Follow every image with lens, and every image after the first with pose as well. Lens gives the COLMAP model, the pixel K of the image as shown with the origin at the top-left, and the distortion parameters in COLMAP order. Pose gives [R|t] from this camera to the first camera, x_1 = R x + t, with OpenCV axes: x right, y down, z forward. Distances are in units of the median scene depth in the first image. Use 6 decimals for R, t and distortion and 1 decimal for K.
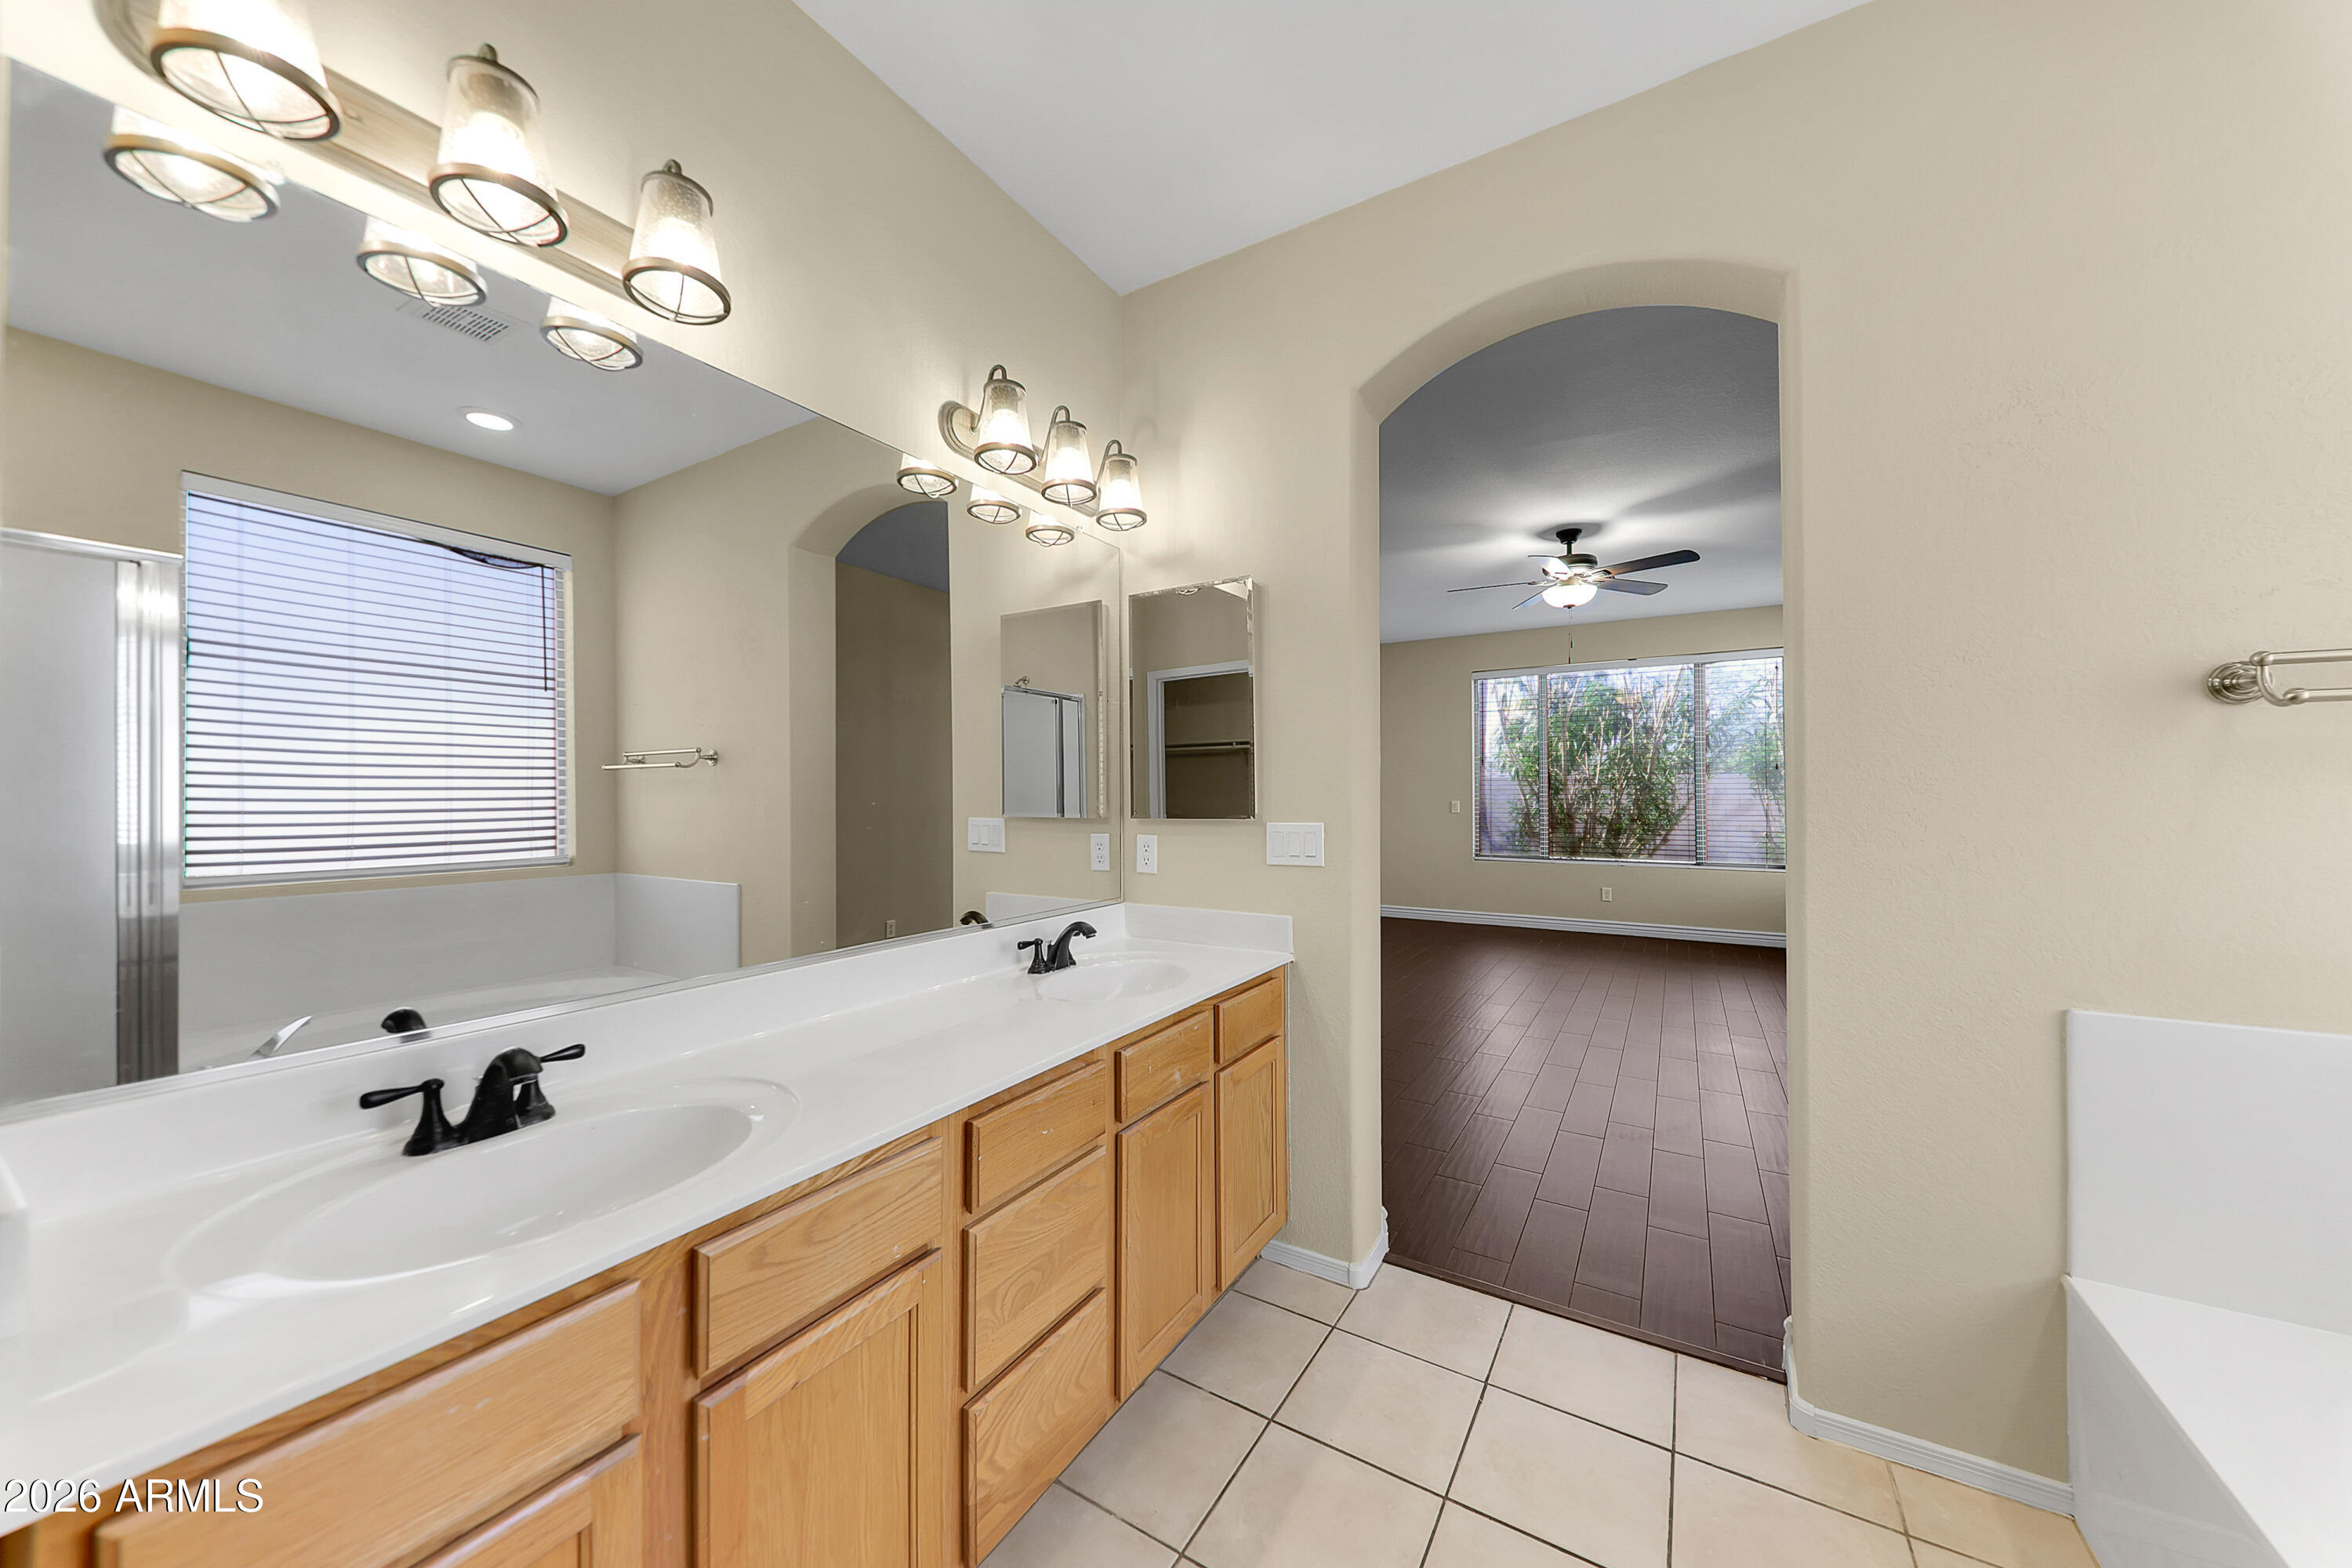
lens RADIAL K [[830.7, 0, 1180.8], [0, 830.7, 780.7], [0, 0, 1]] dist [0.008833, -0.005617]
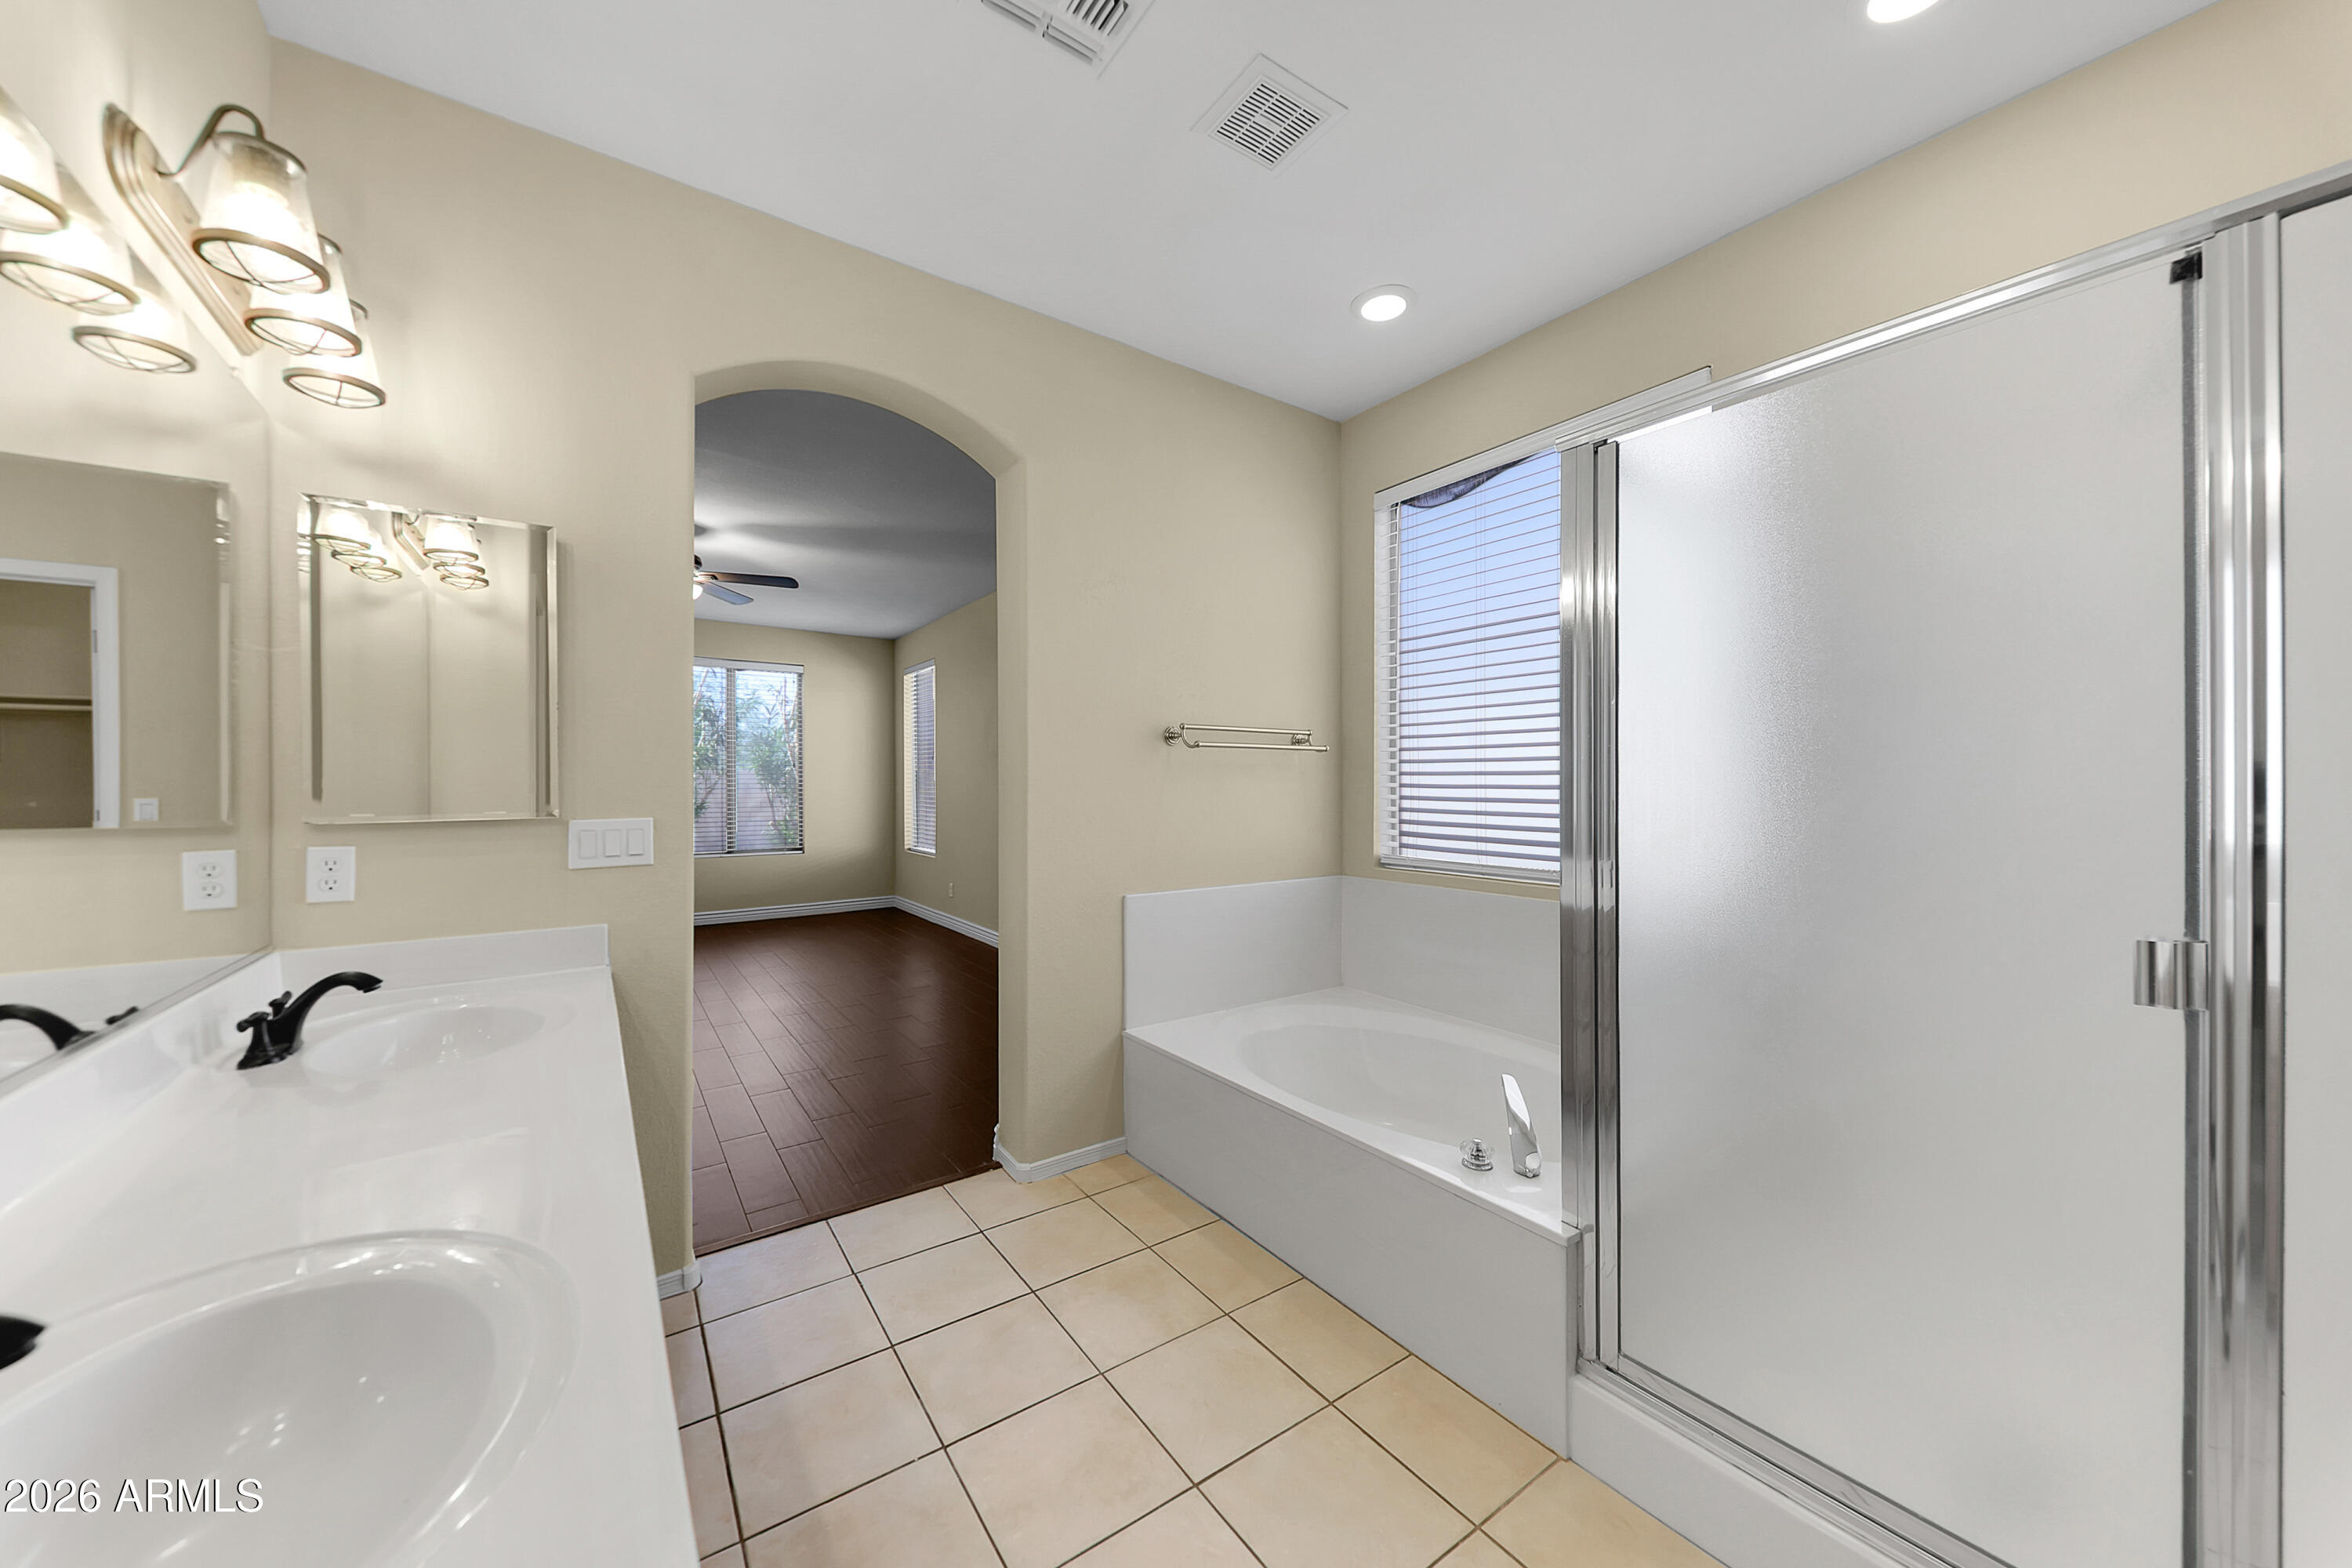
lens RADIAL K [[830.7, 0, 1180.8], [0, 830.7, 780.7], [0, 0, 1]] dist [0.008833, -0.005617]
pose [[0.375866, 0.005697, 0.926657, -0.483144], [-0.013025, 0.999915, -0.000865, 0.002048], [-0.926583, -0.011745, 0.375908, 0.094876]]
